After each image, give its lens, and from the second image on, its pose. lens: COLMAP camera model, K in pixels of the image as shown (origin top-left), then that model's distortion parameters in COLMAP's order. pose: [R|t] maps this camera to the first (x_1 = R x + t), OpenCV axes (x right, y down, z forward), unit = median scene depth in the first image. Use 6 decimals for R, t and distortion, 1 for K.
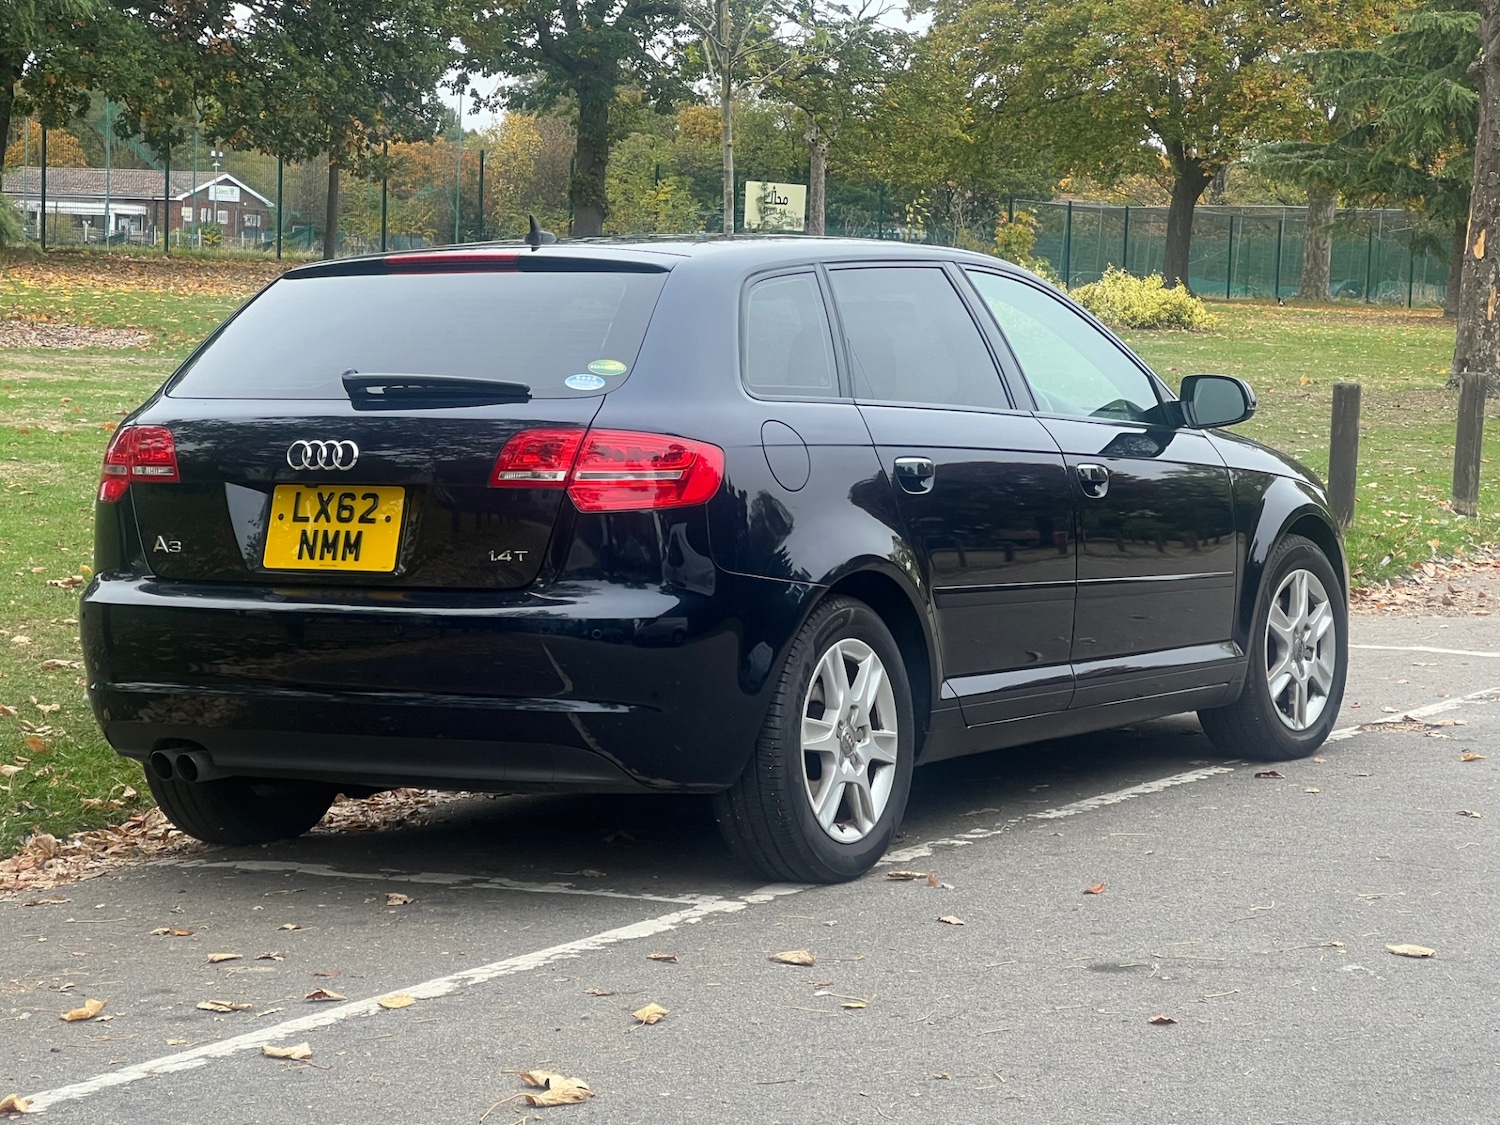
lens RADIAL K [[3800.8, 0, 765.8], [0, 3800.8, 530.3], [0, 0, 1]] dist [-0.126773, 6.679662]
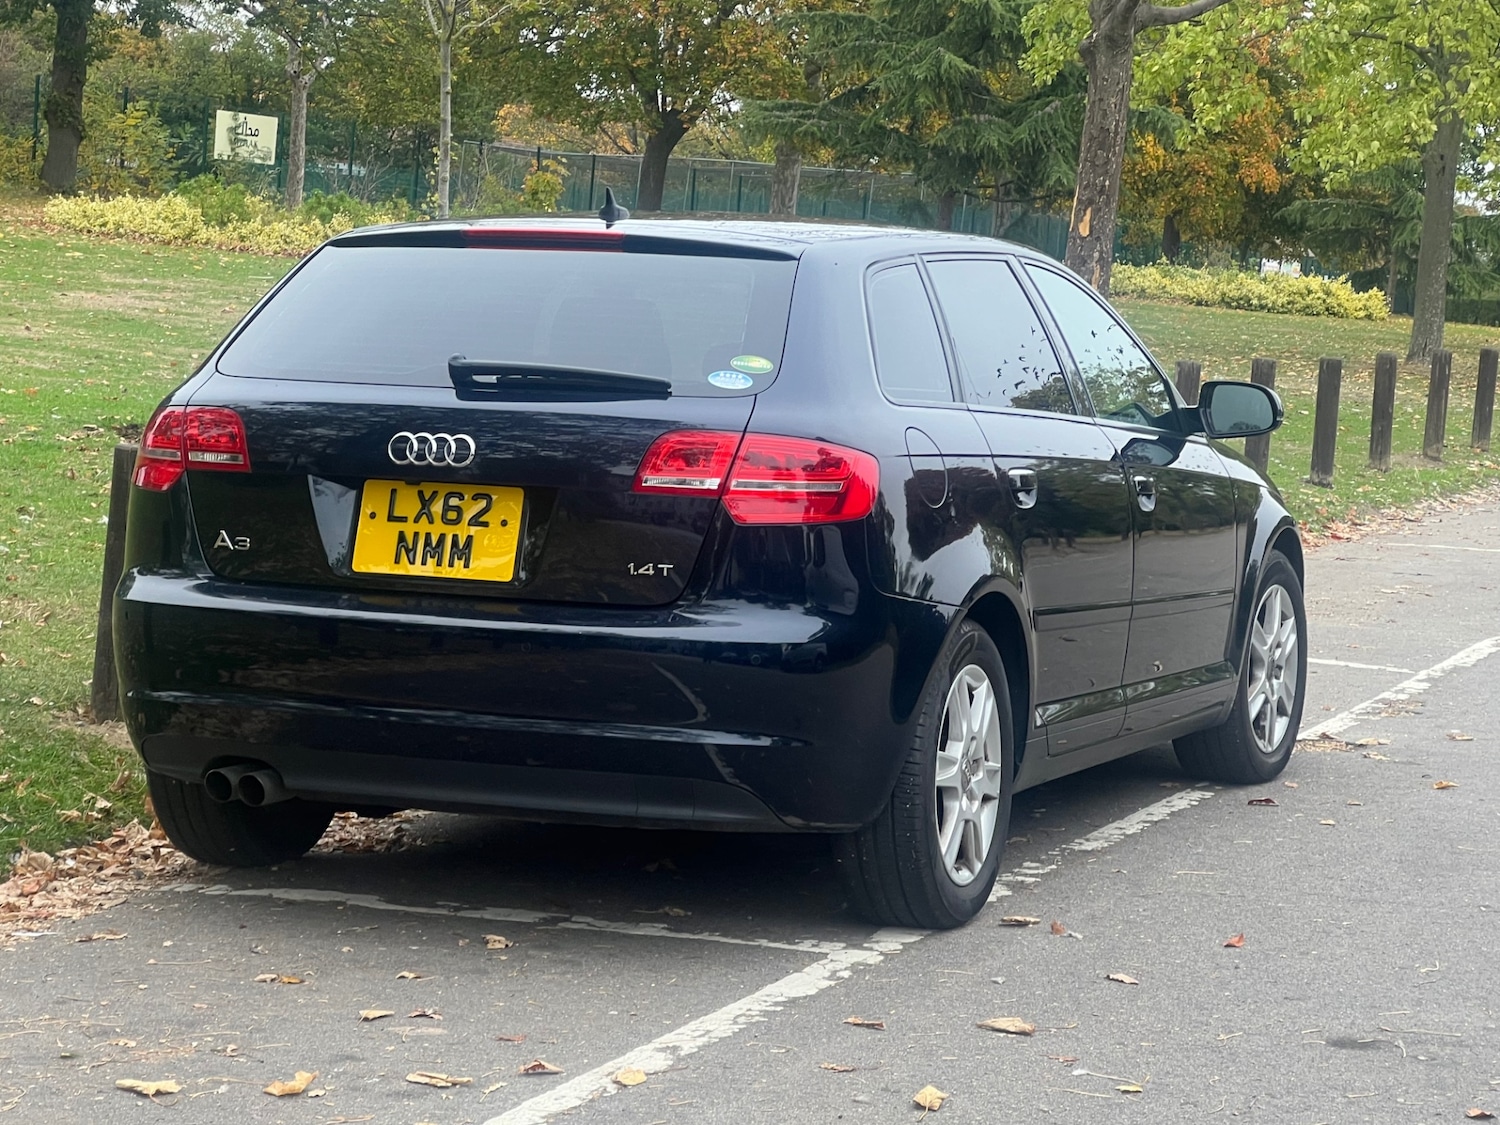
lens RADIAL K [[3809.4, 0, 750.0], [0, 3809.4, 562.5], [0, 0, 1]] dist [-0.130708, 6.459056]
pose [[0.988420, 0.029855, 0.148774, -0.165404], [-0.033347, 0.999223, 0.021031, -0.013686], [-0.148031, -0.025749, 0.988648, 0.090099]]
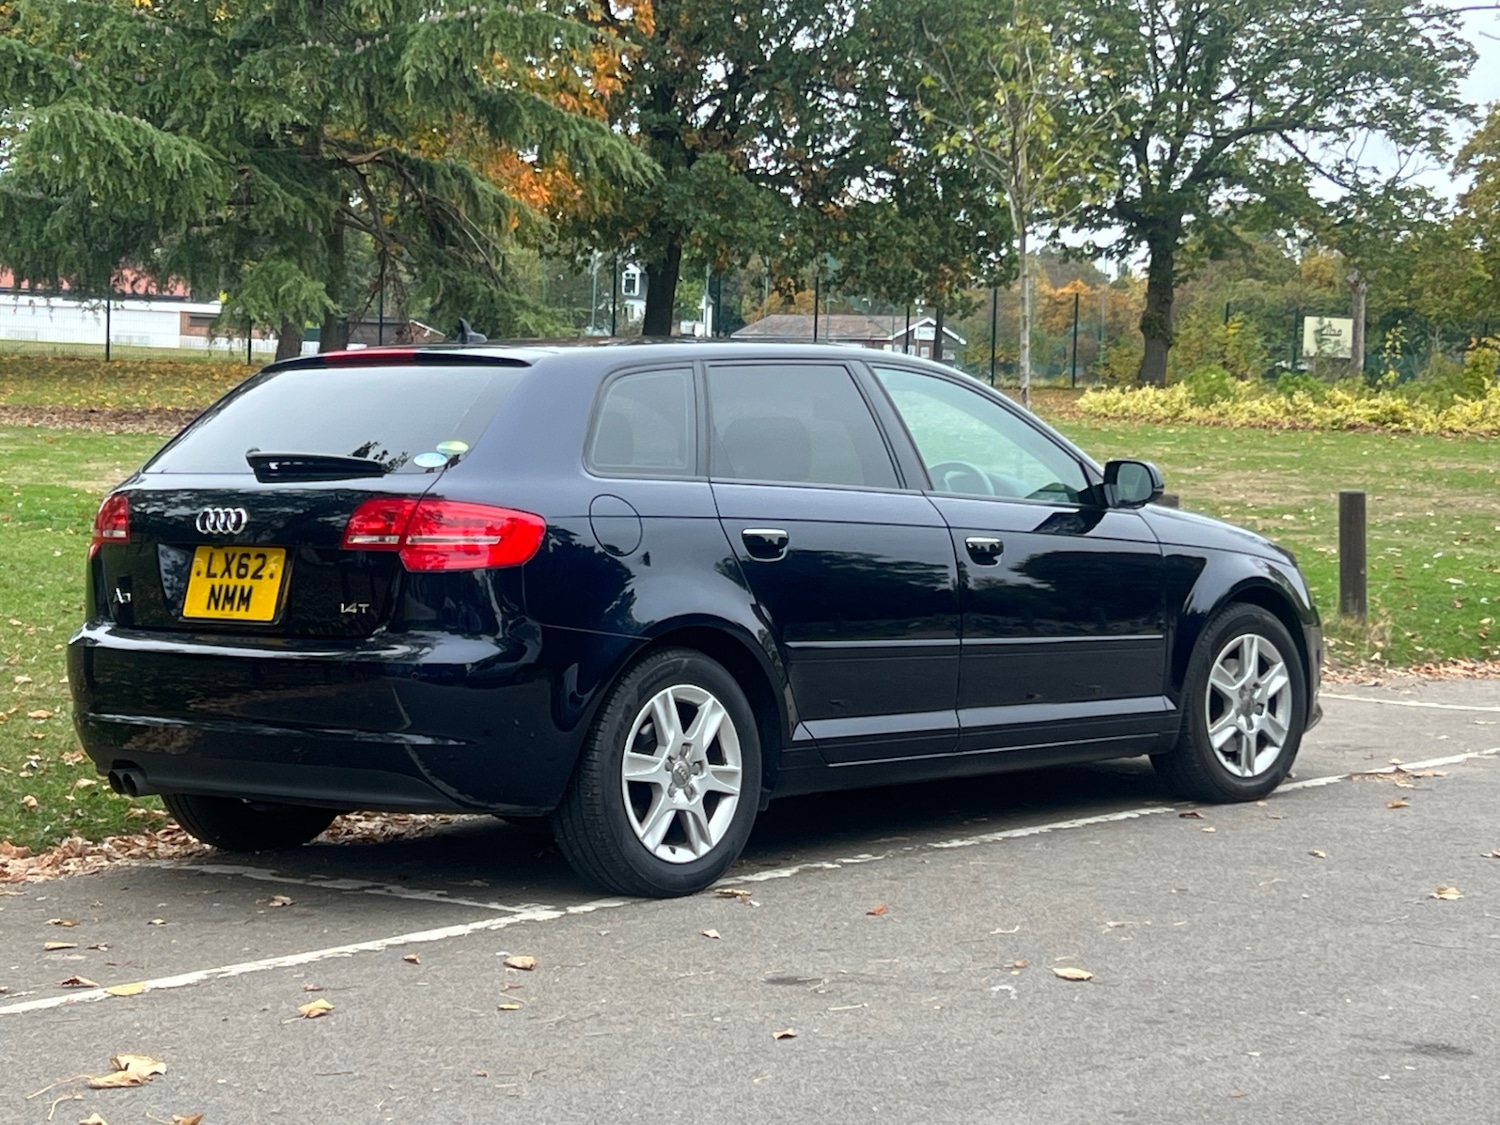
lens RADIAL K [[3064.4, 0, 750.0], [0, 3064.4, 601.7], [0, 0, 1]] dist [0.244350, -0.496845]
pose [[0.980351, 0.012497, -0.196865, 0.218207], [-0.012688, 0.999919, 0.000291, 0.002705], [0.196853, 0.002213, 0.980431, 0.091418]]
